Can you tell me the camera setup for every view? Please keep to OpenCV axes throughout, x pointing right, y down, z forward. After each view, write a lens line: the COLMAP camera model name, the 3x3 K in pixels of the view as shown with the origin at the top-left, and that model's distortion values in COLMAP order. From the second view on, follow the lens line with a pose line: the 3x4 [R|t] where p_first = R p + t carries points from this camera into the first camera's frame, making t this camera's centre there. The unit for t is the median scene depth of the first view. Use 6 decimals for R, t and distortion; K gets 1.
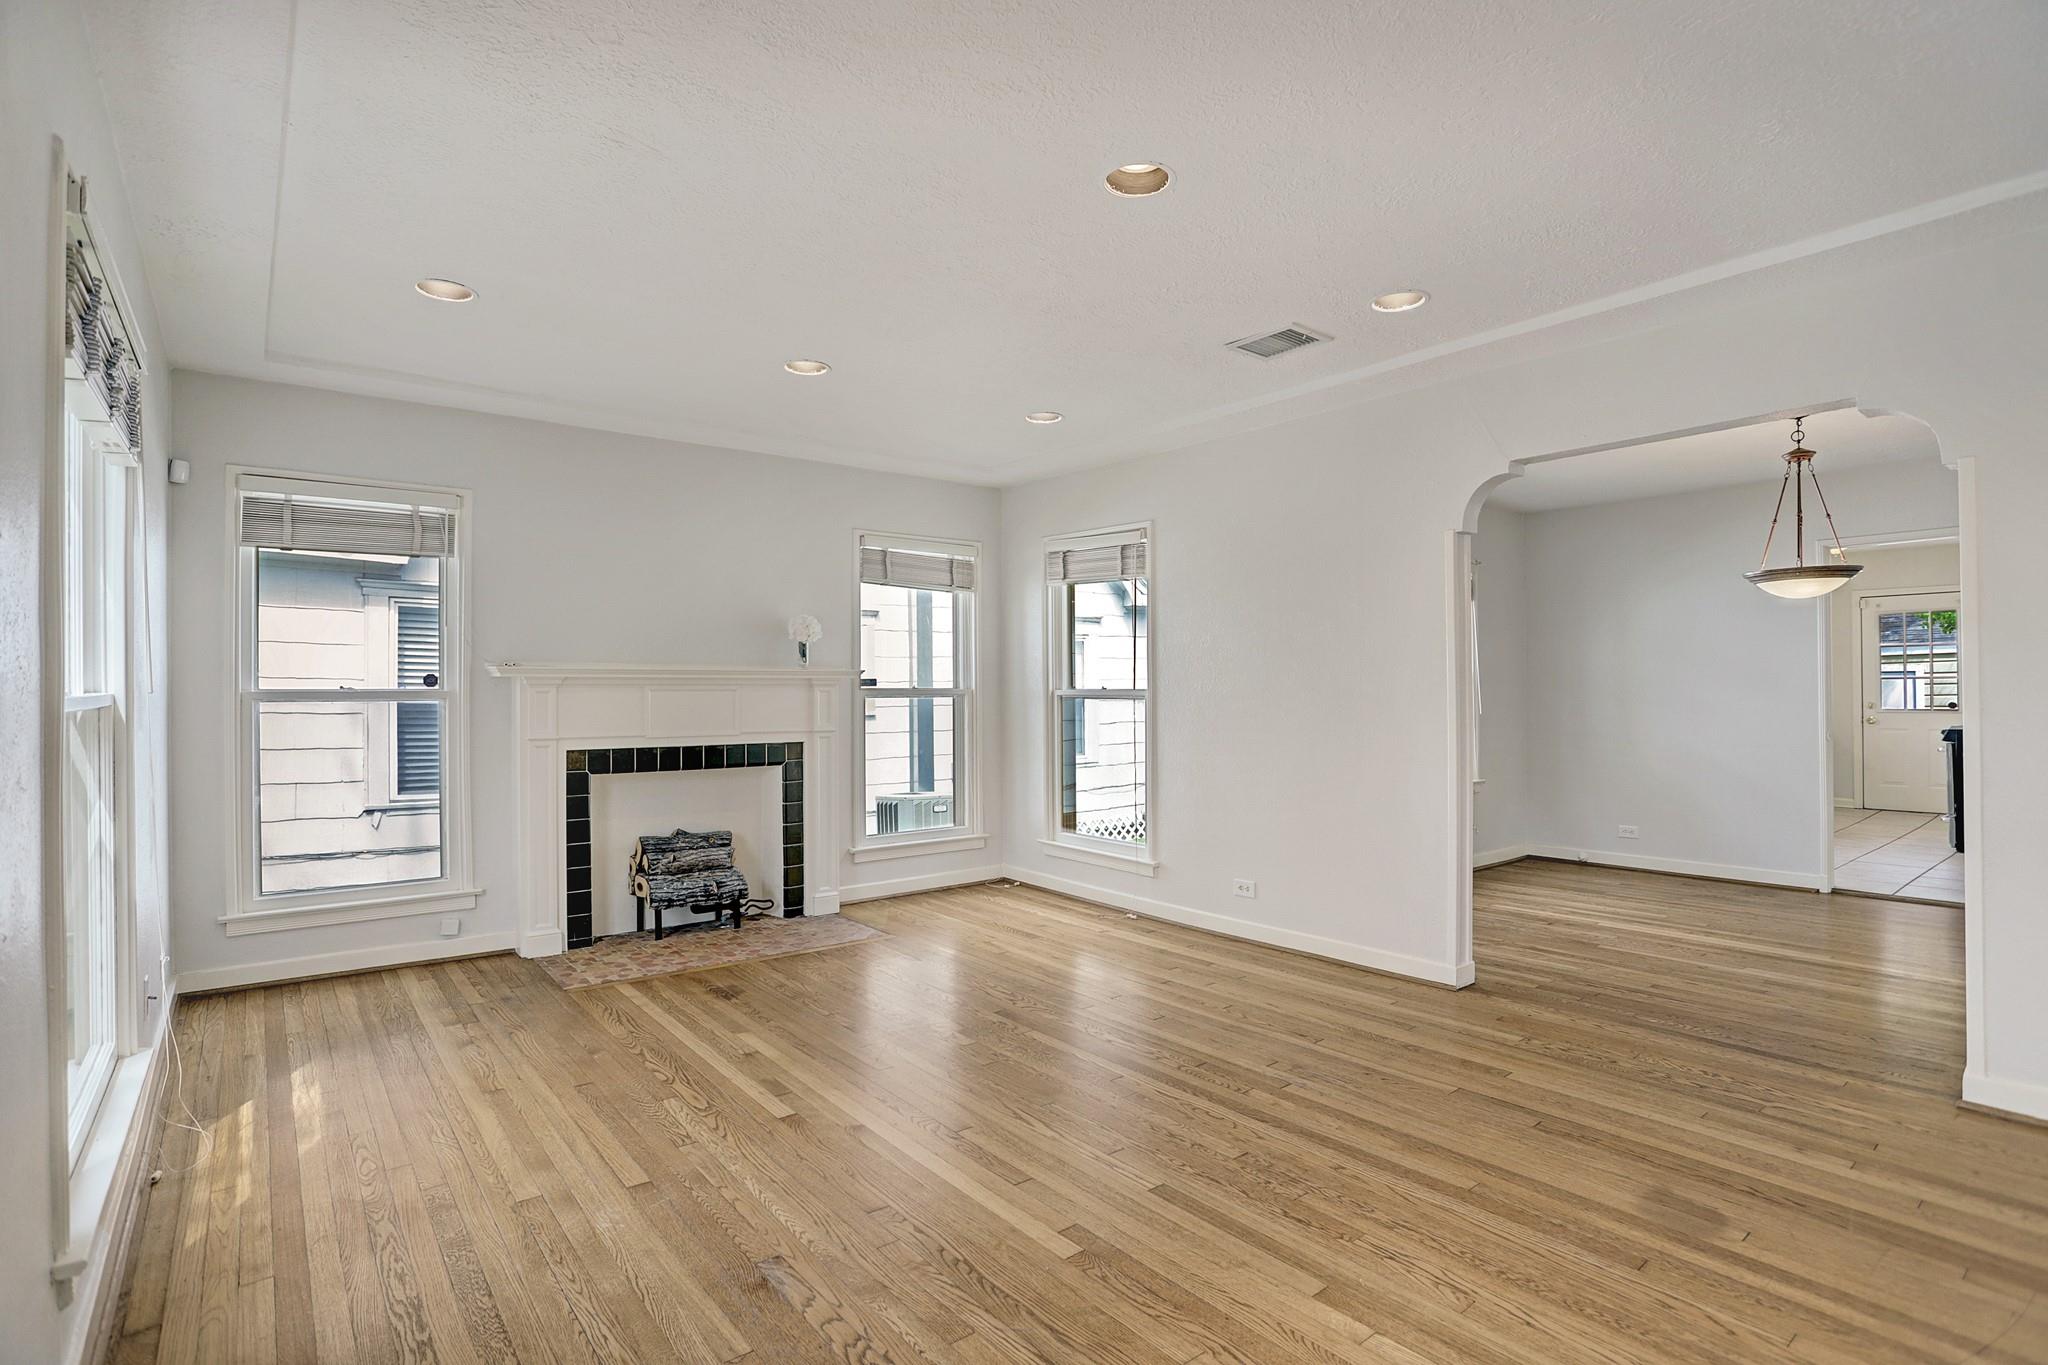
lens RADIAL K [[972.4, 0, 1073.1], [0, 972.4, 685.1], [0, 0, 1]] dist [-0.014660, 0.000841]
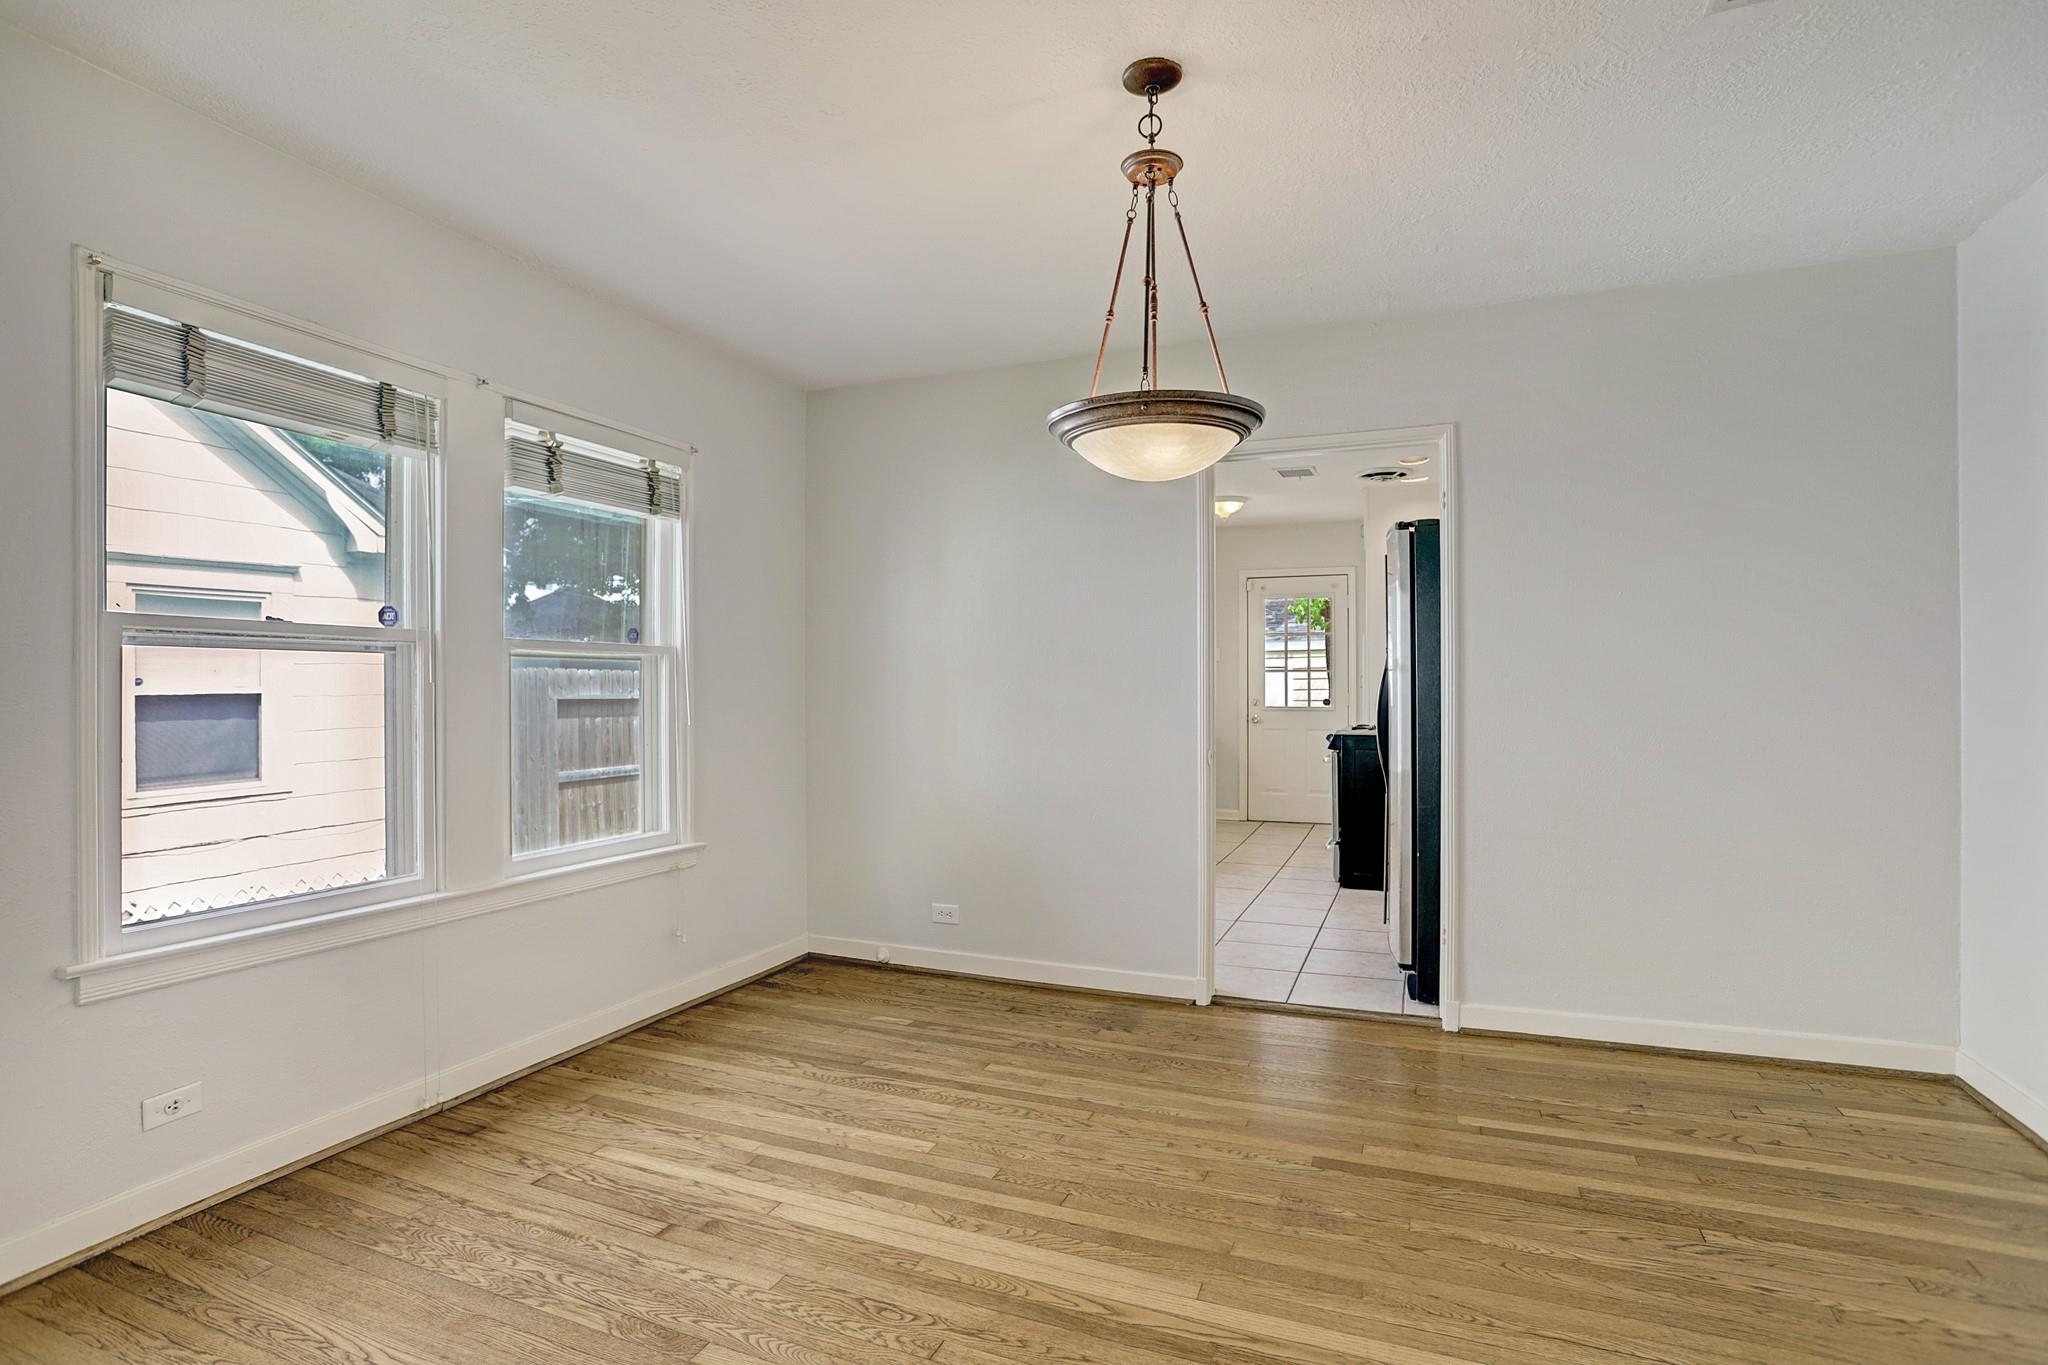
lens RADIAL K [[1044.3, 0, 1024.0], [0, 1044.3, 682.5], [0, 0, 1]] dist [-0.038096, 0.000347]
pose [[0.887739, 0.005378, 0.460315, 0.297565], [-0.007442, 0.999969, 0.002670, 0.002200], [-0.460287, -0.005796, 0.887751, 0.370701]]
